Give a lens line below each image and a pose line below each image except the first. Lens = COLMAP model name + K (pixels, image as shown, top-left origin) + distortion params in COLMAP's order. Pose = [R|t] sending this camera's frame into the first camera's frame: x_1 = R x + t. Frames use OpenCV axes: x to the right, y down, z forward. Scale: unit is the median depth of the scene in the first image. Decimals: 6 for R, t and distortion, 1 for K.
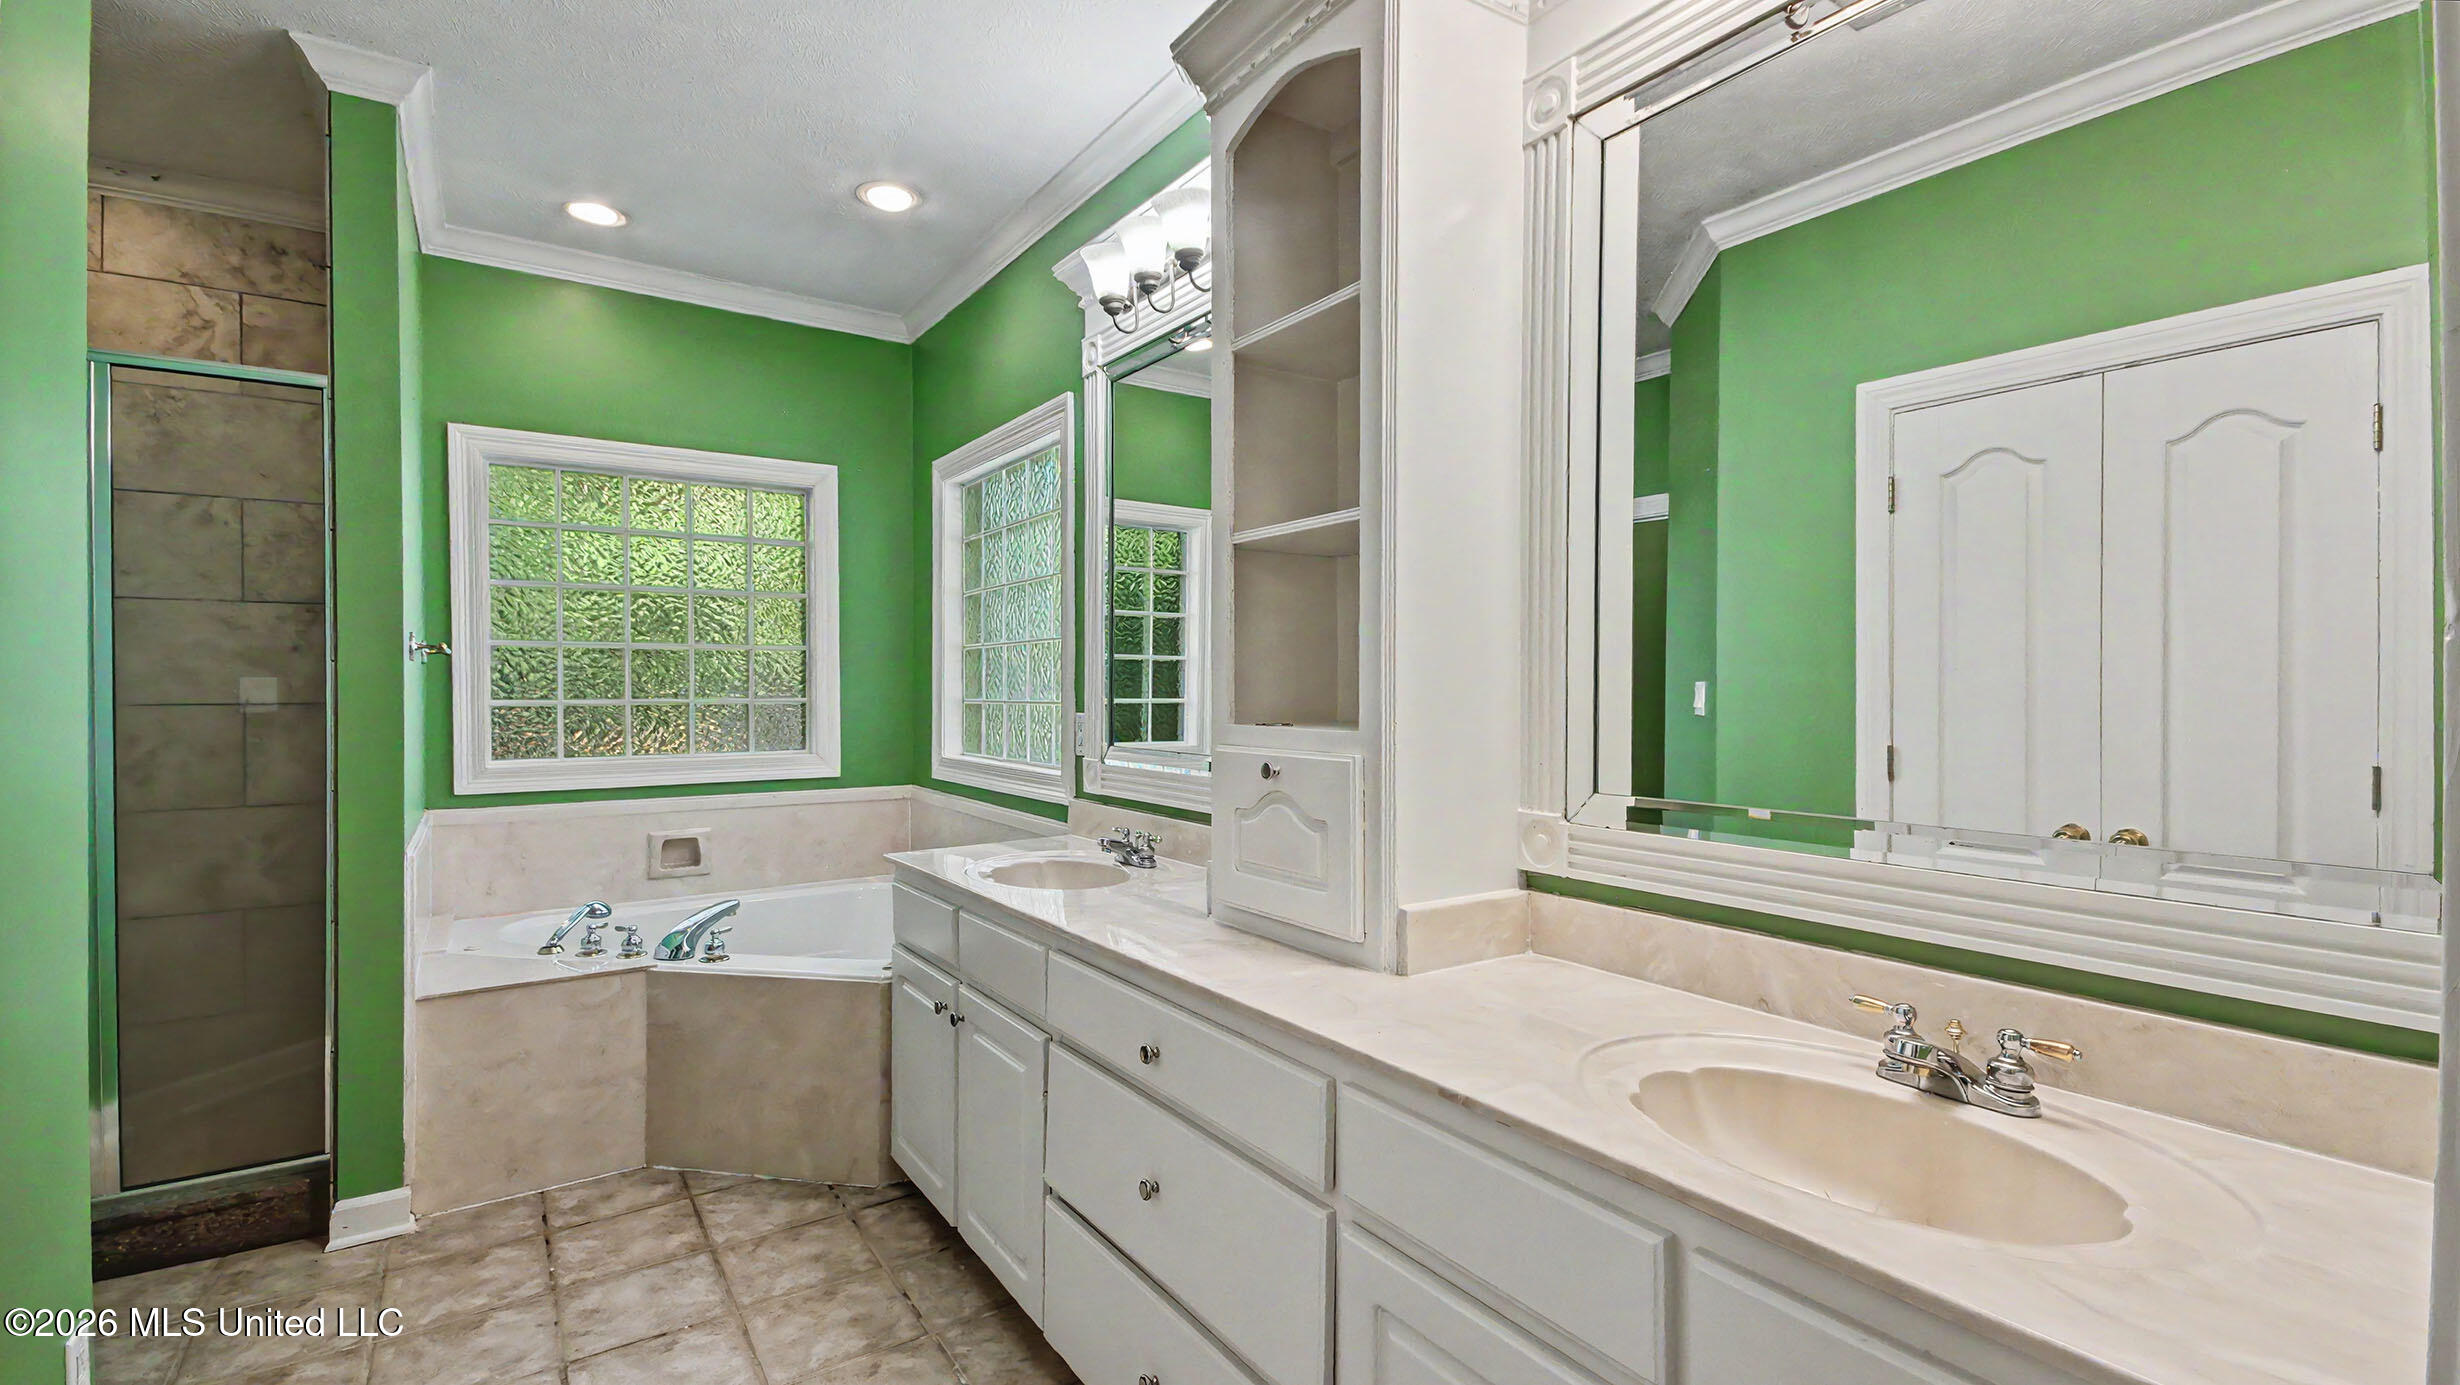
lens RADIAL K [[1084.8, 0, 1219.6], [0, 1084.8, 685.4], [0, 0, 1]] dist [0.040358, -0.009711]
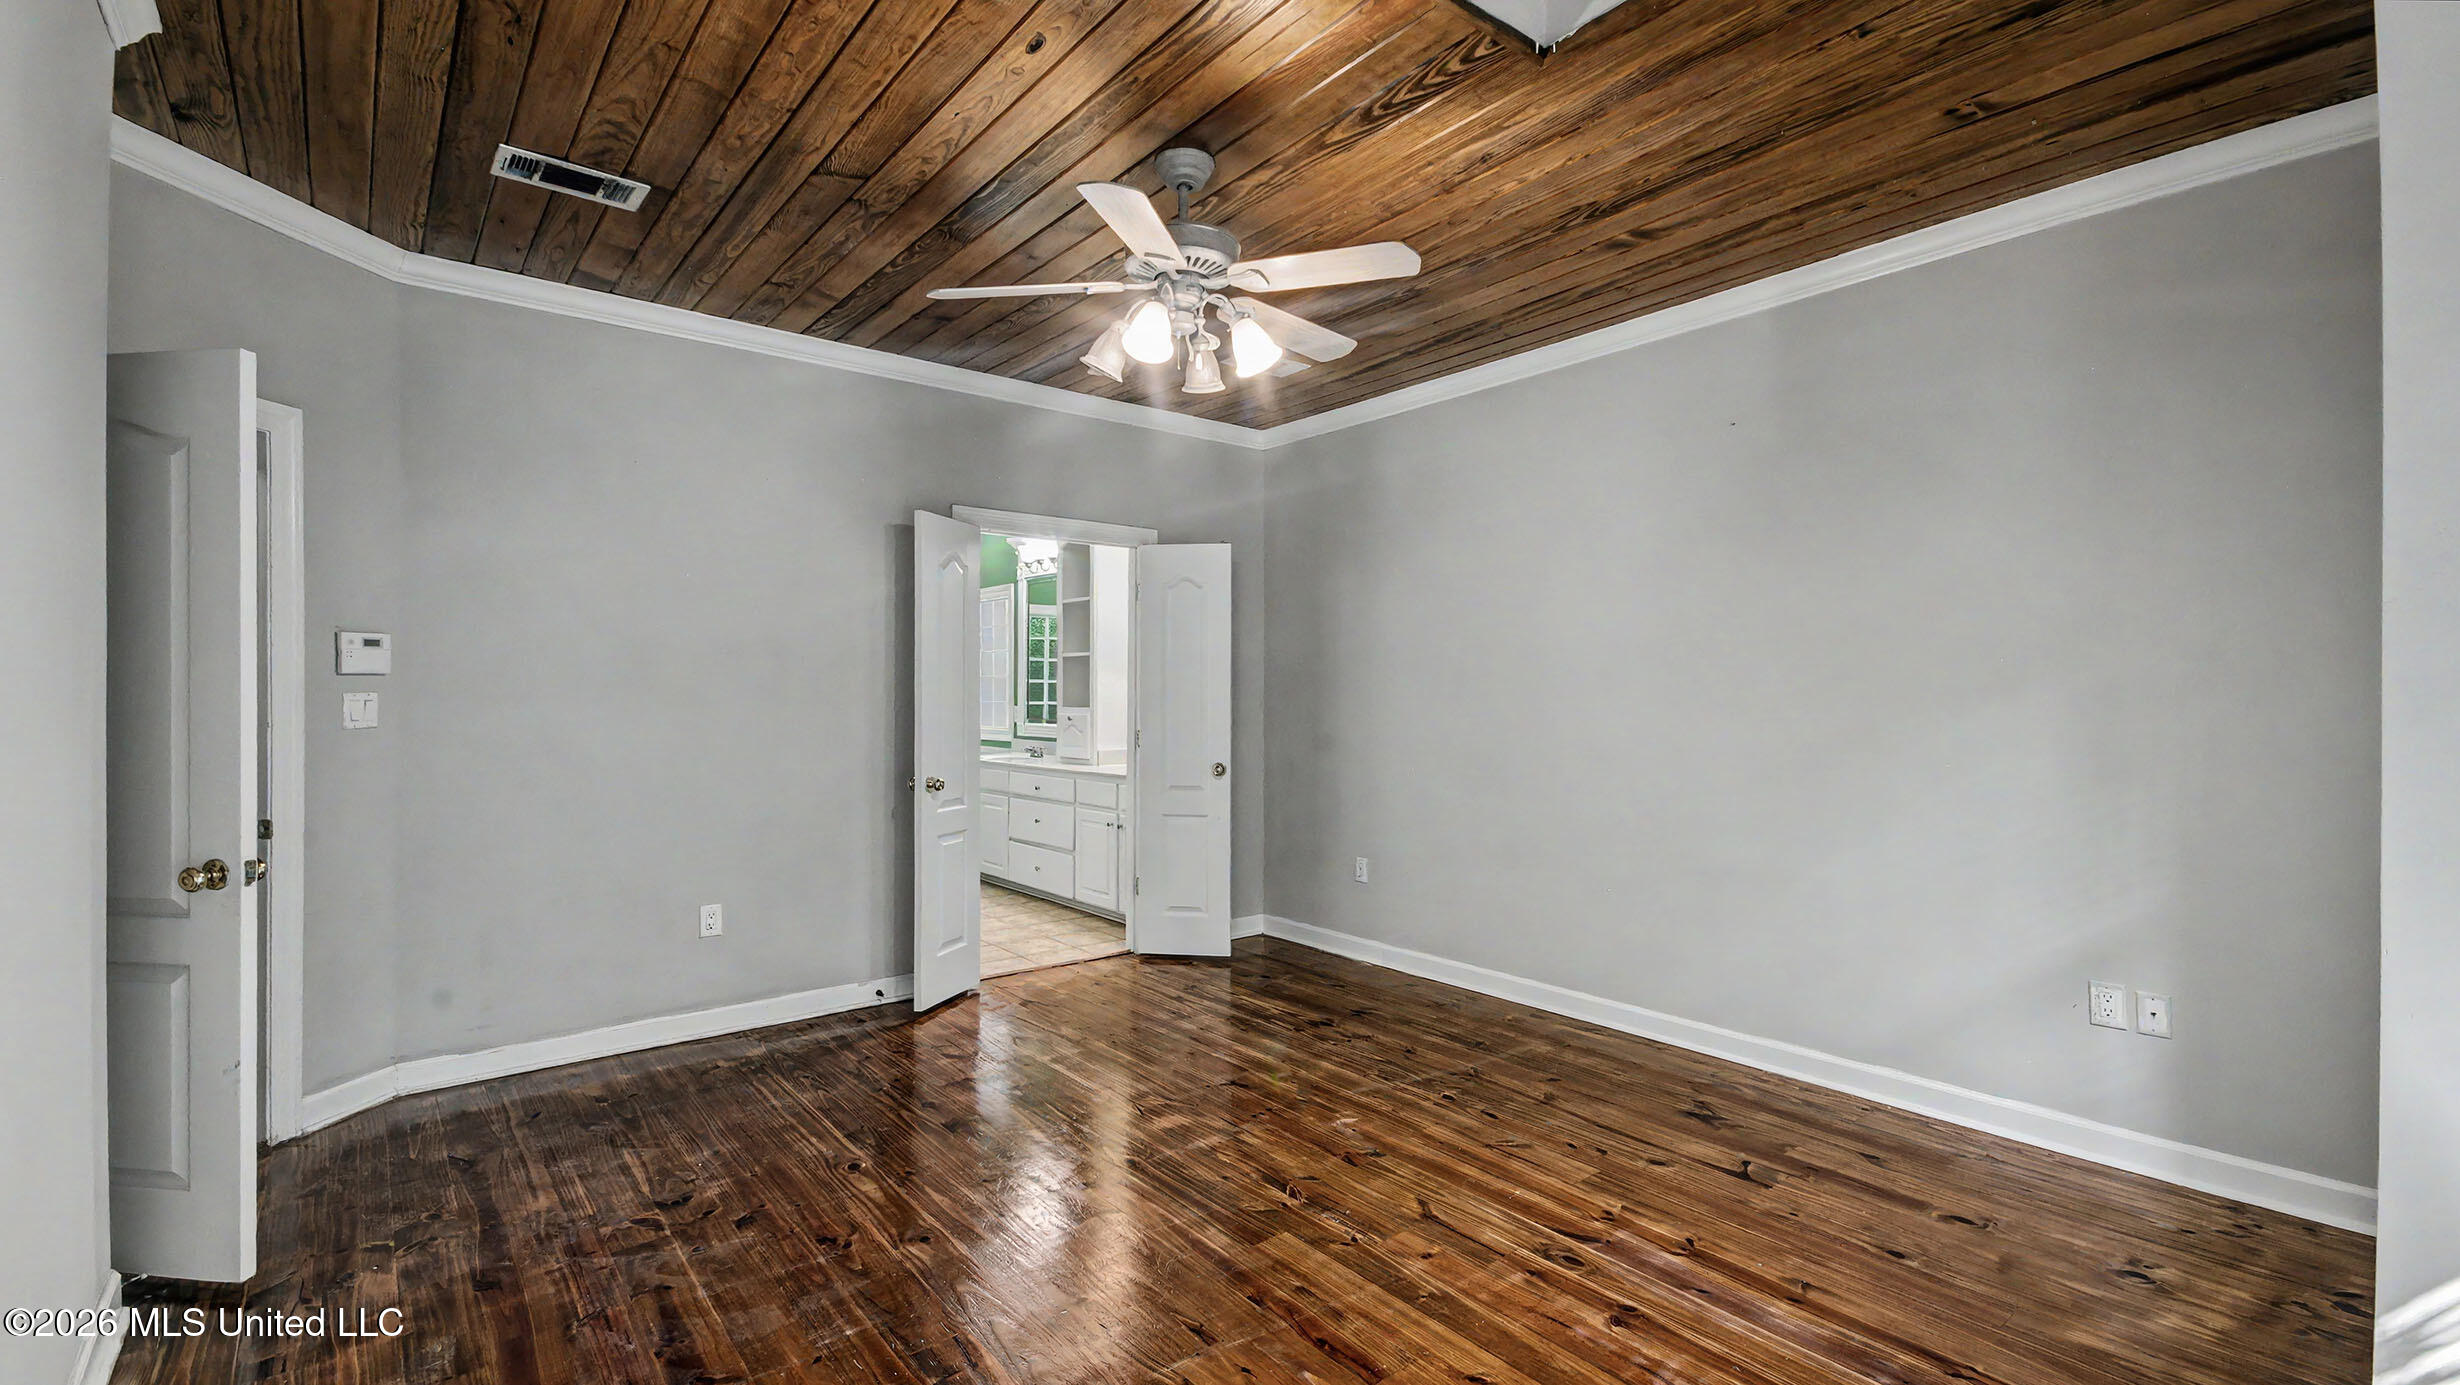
lens RADIAL K [[1084.8, 0, 1219.6], [0, 1084.8, 685.4], [0, 0, 1]] dist [0.040358, -0.009711]
pose [[0.997244, 0.000936, 0.074187, 0.165762], [-0.000390, 0.999973, -0.007371, -0.006051], [-0.074192, 0.007322, 0.997217, -1.631413]]
